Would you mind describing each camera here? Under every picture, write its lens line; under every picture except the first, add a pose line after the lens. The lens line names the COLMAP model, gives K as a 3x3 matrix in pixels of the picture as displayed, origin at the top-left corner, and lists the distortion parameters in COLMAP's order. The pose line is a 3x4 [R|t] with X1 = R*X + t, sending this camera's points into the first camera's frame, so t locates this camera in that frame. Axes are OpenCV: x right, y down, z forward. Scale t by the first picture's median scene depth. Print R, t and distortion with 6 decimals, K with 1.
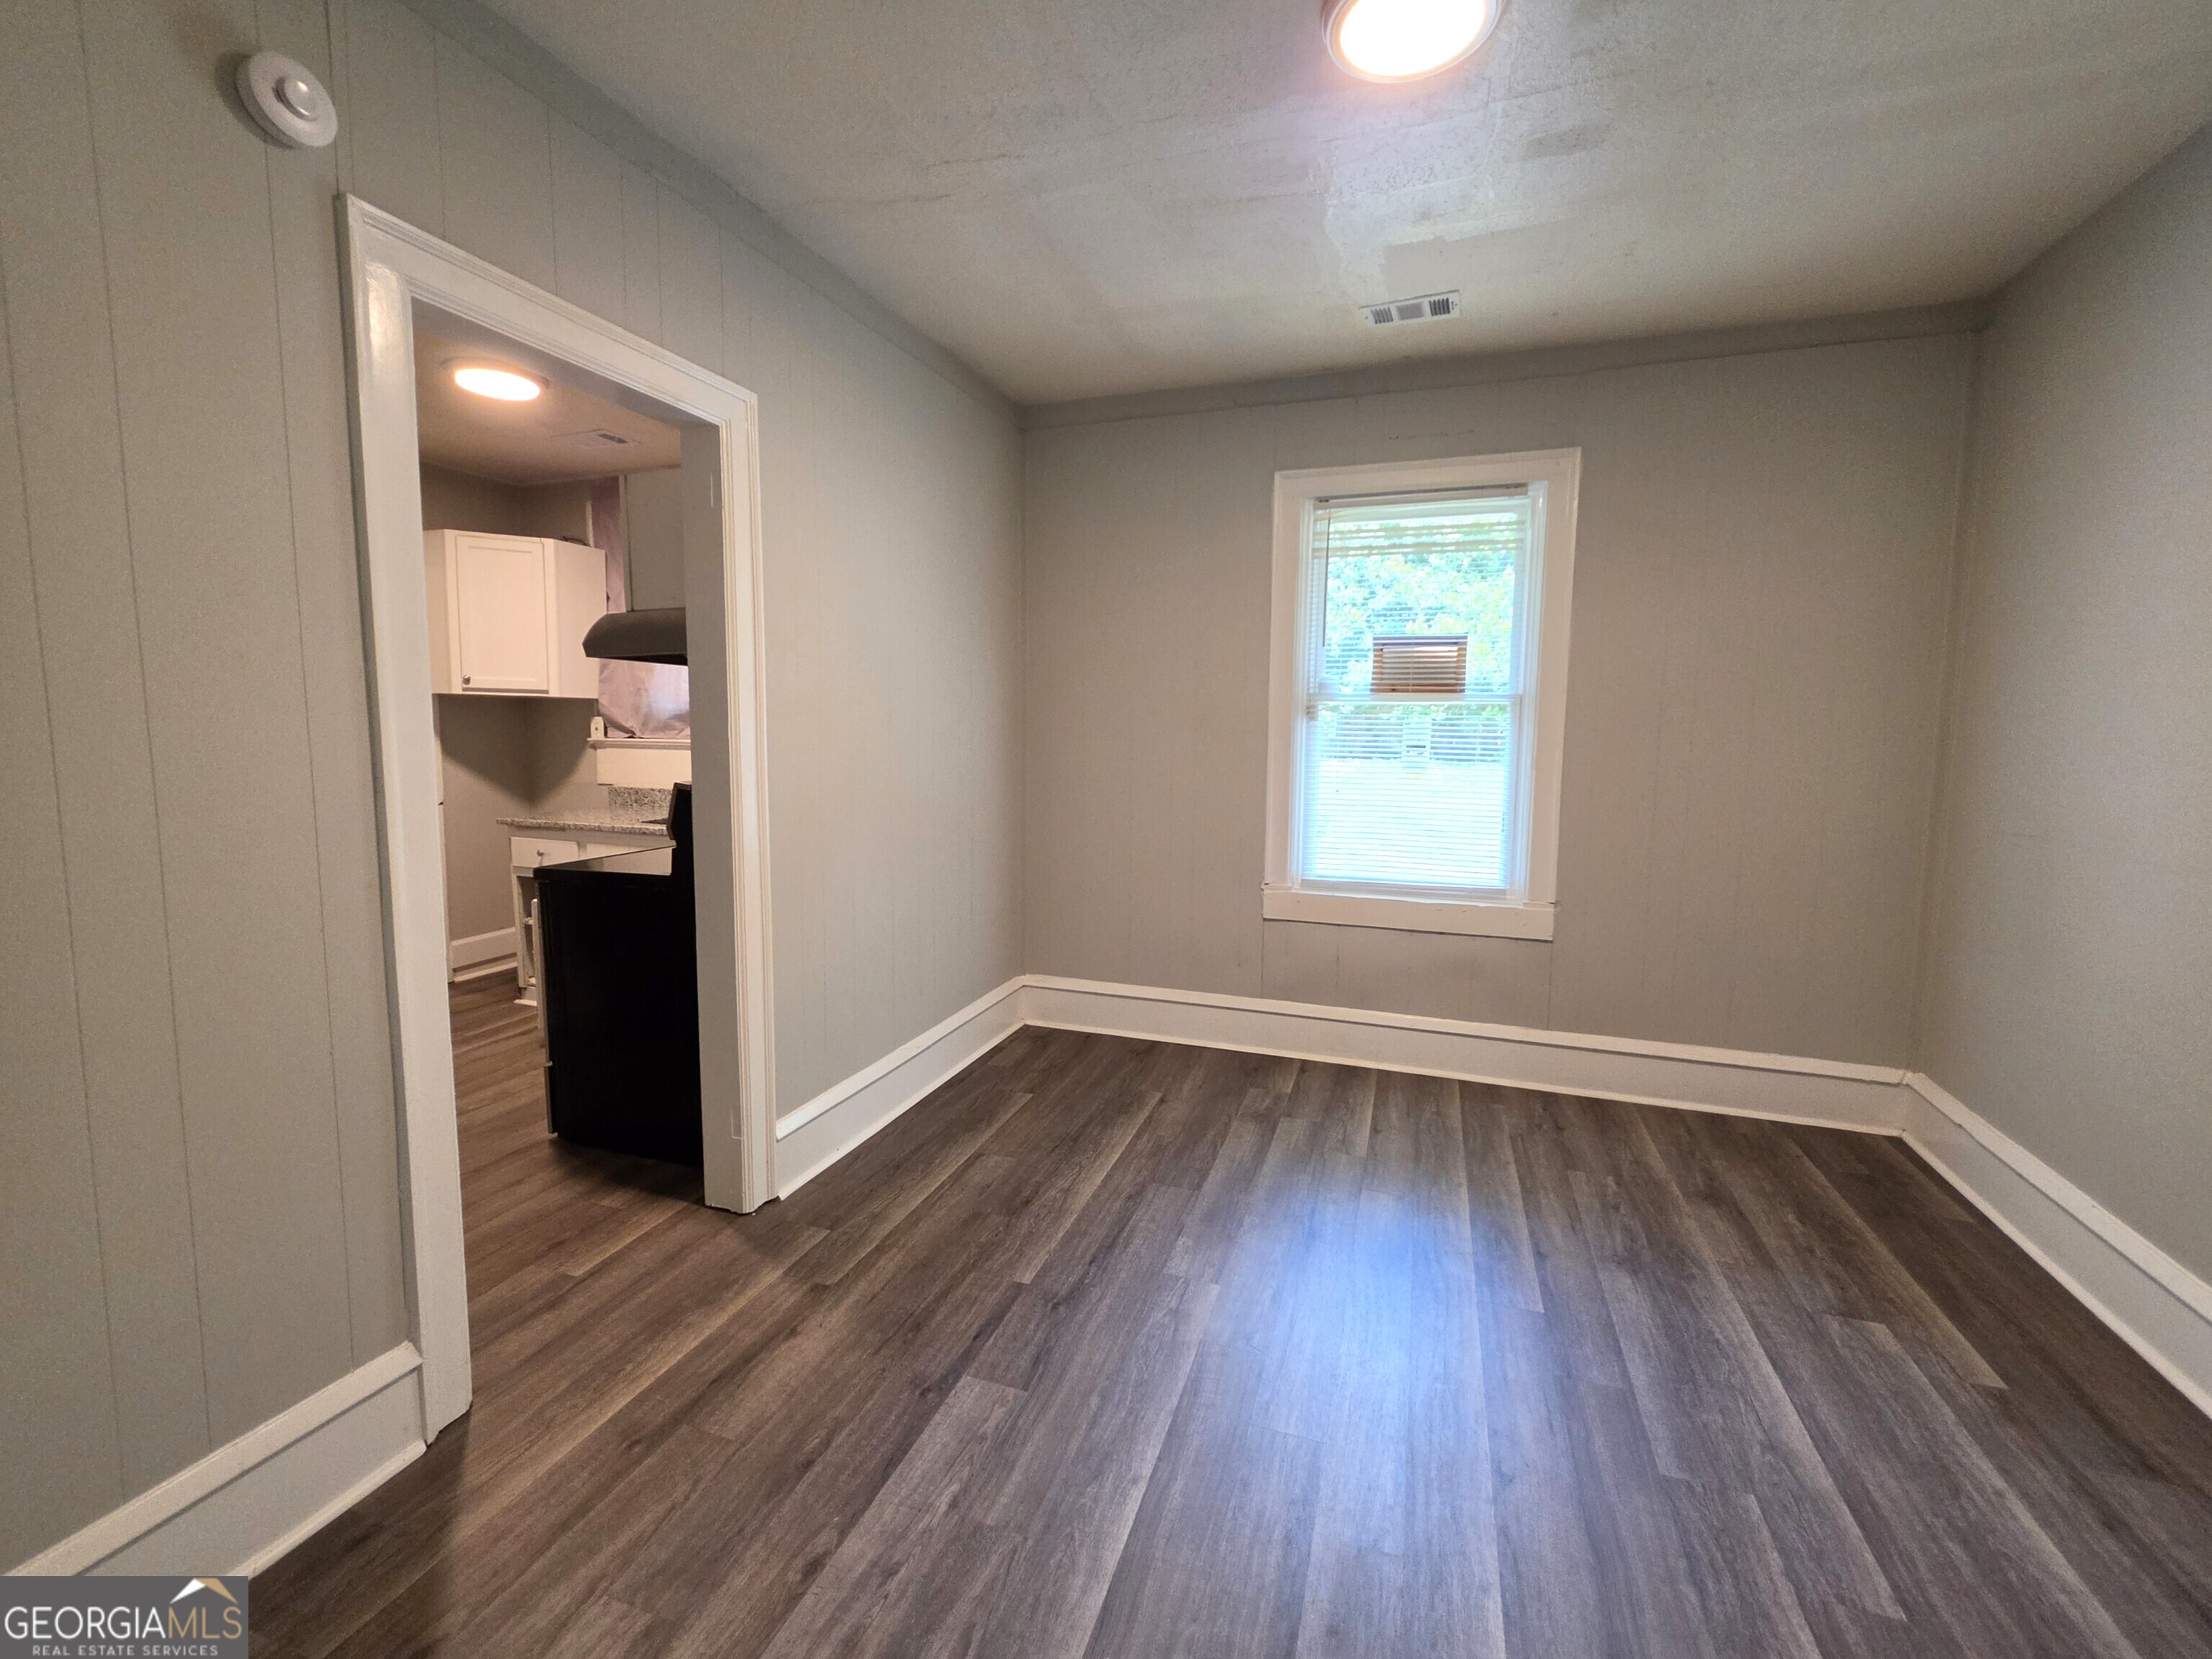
lens RADIAL K [[924.5, 0, 1108.4], [0, 924.5, 814.2], [0, 0, 1]] dist [-0.004833, -0.000067]
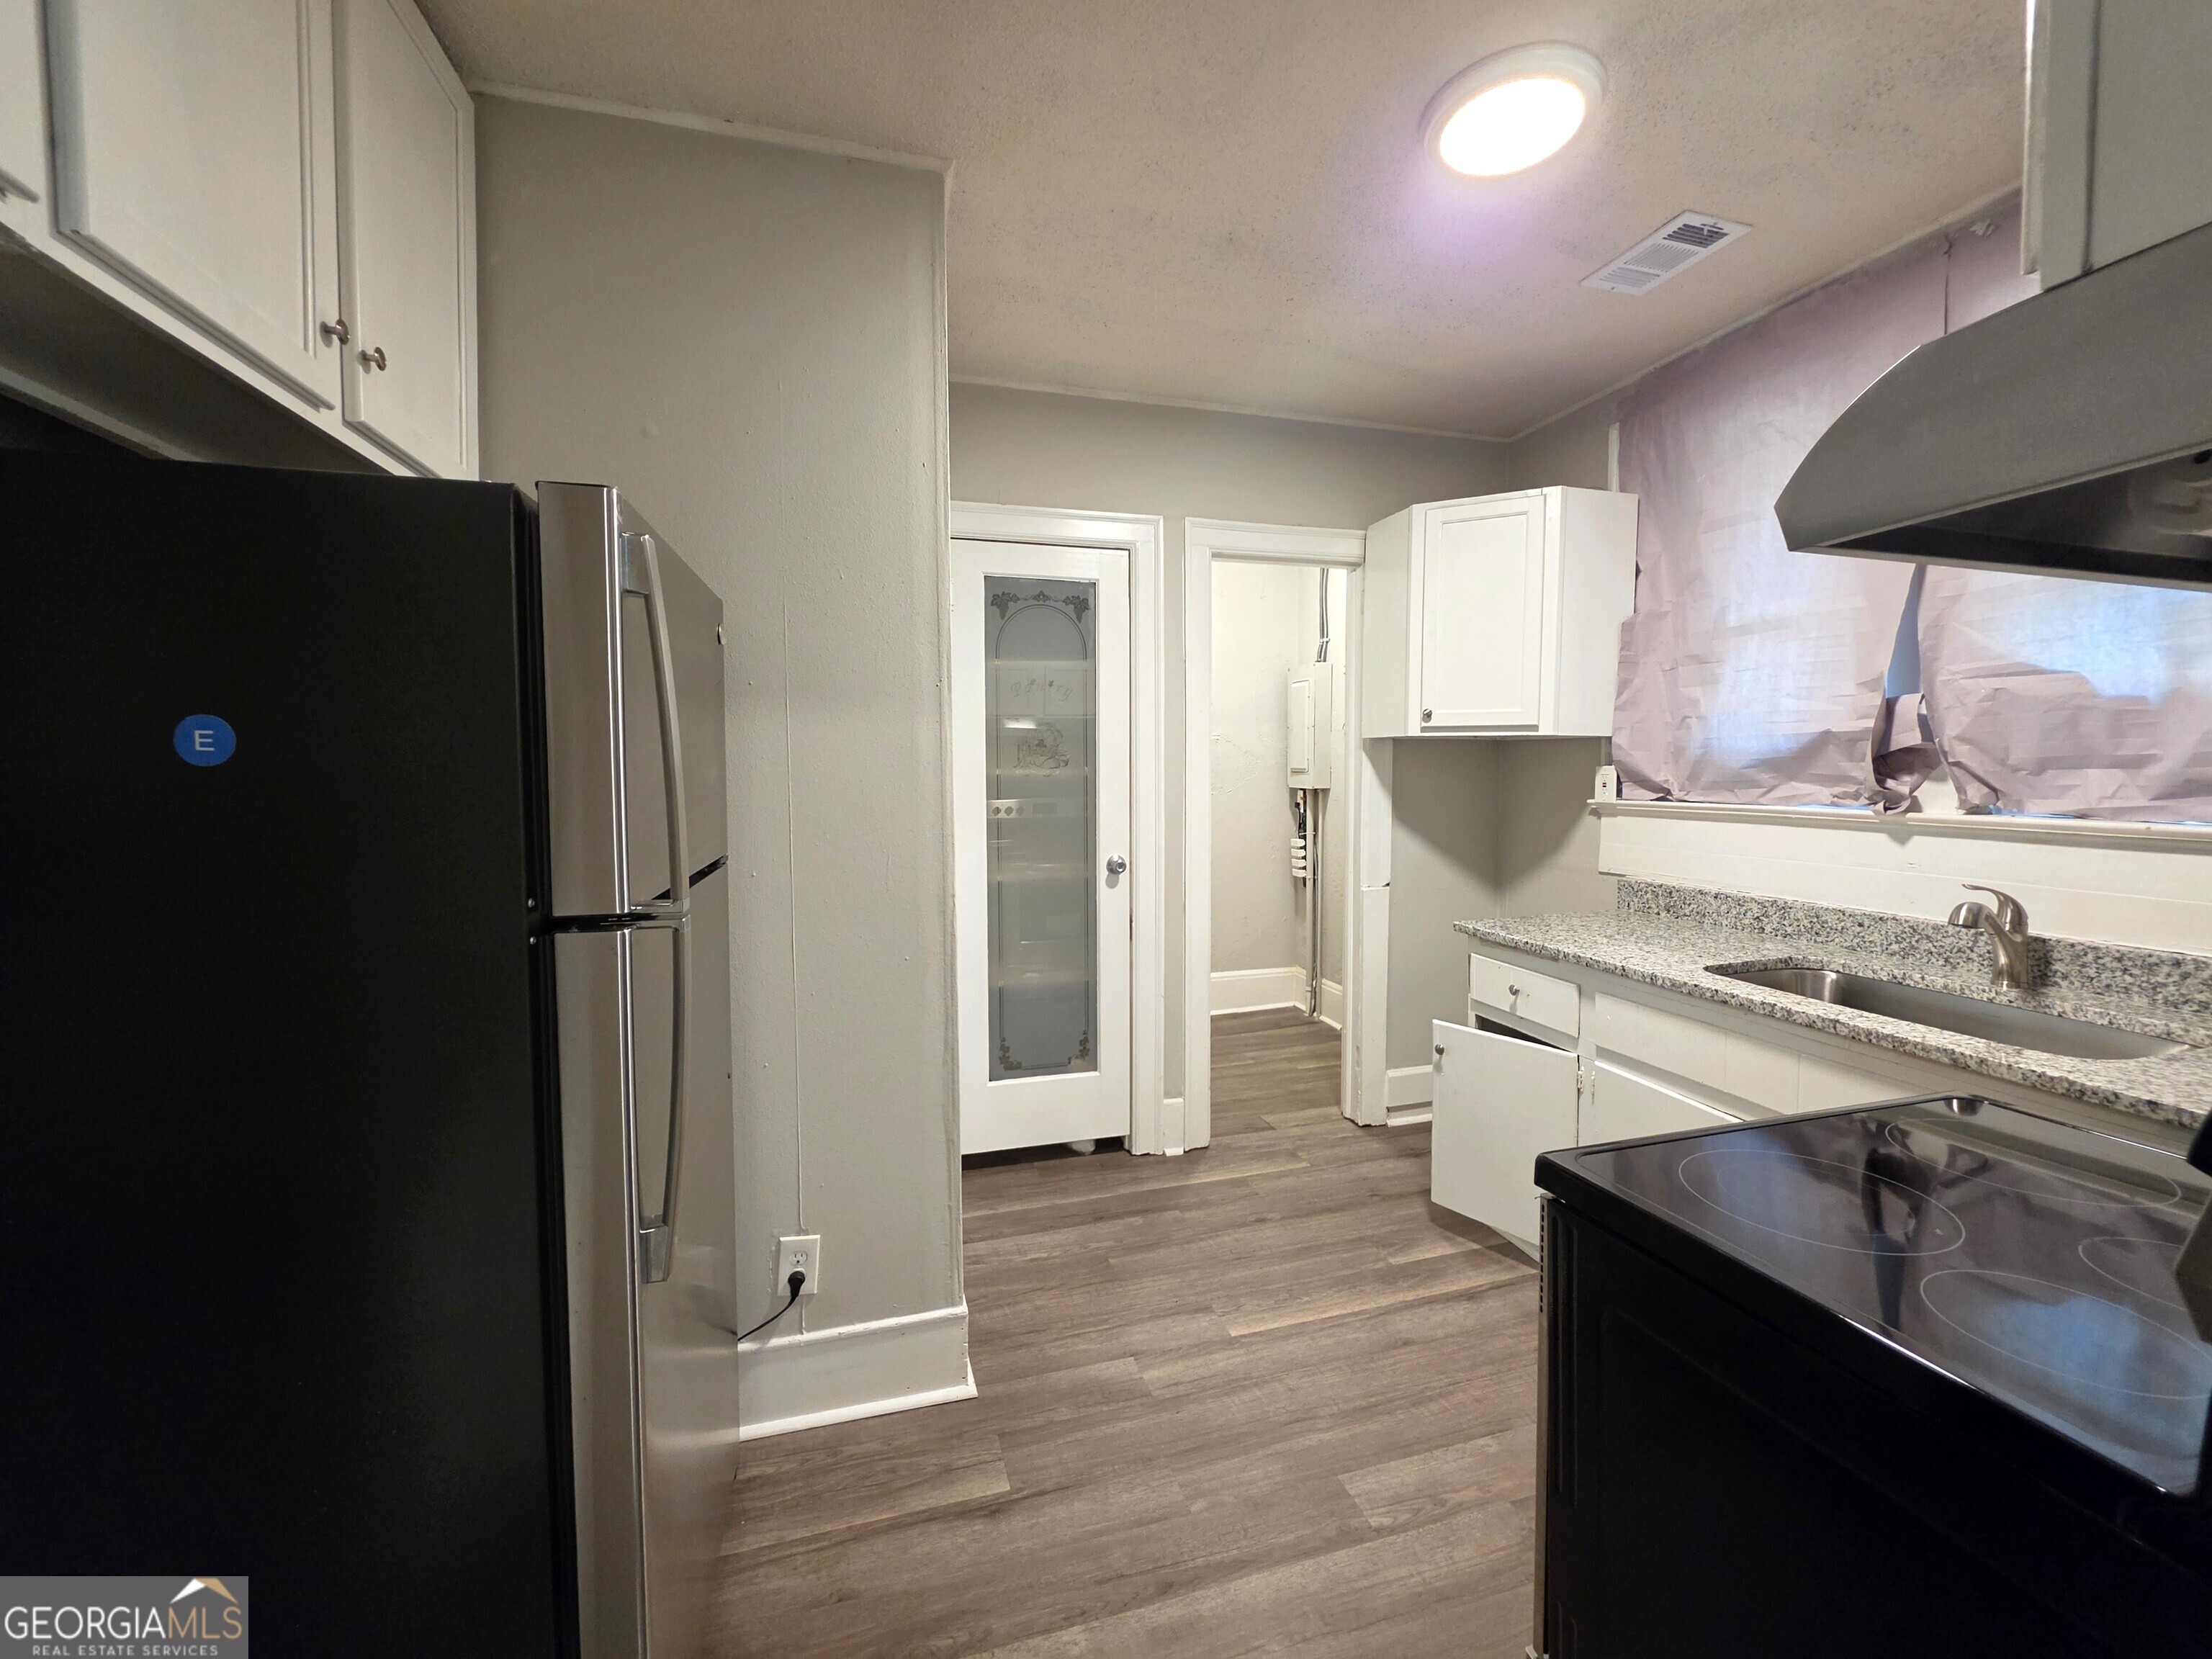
lens RADIAL K [[895.5, 0, 1109.6], [0, 895.5, 815.4], [0, 0, 1]] dist [-0.003958, 0.000170]
pose [[0.583572, 0.029487, -0.811526, -0.390849], [-0.068317, 0.997580, -0.012880, -0.062224], [0.809183, 0.062958, 0.584174, 0.571059]]
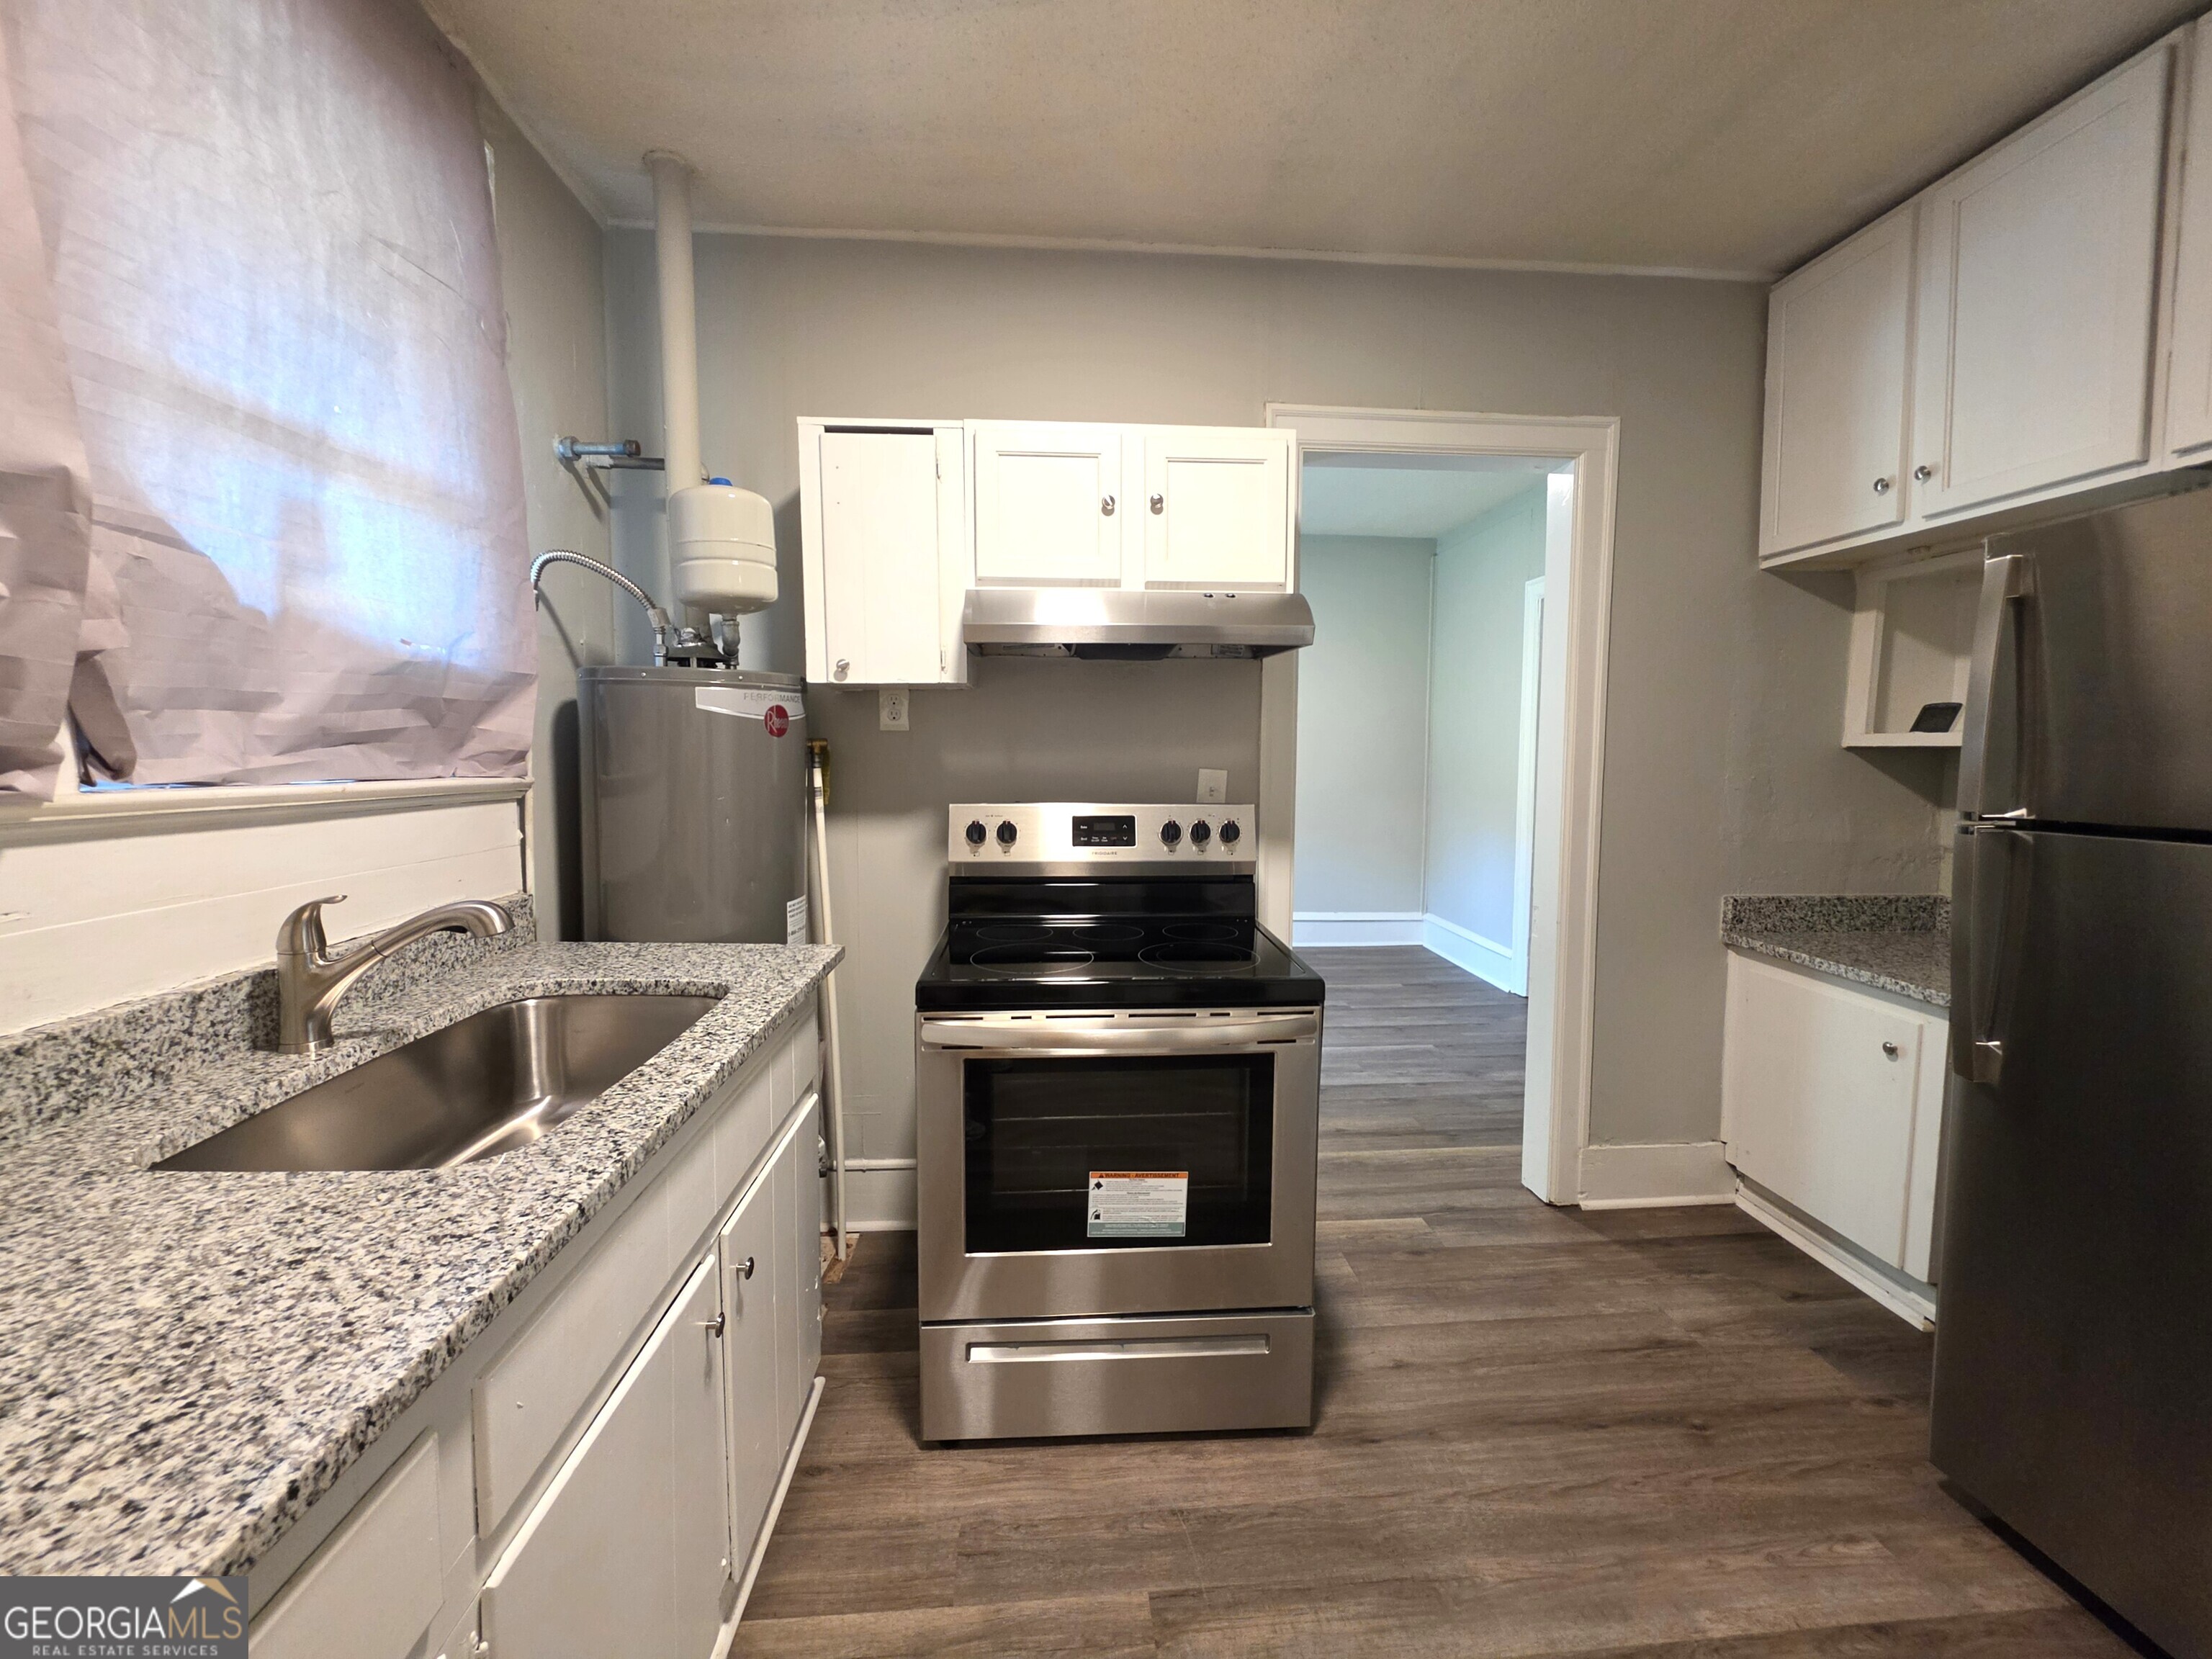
lens RADIAL K [[899.2, 0, 1107.2], [0, 899.2, 813.9], [0, 0, 1]] dist [-0.001859, 0.000488]
pose [[-0.400281, -0.078240, 0.913046, -0.993185], [0.080057, 0.989554, 0.119893, -0.114567], [-0.912889, 0.121087, -0.389836, 1.227641]]
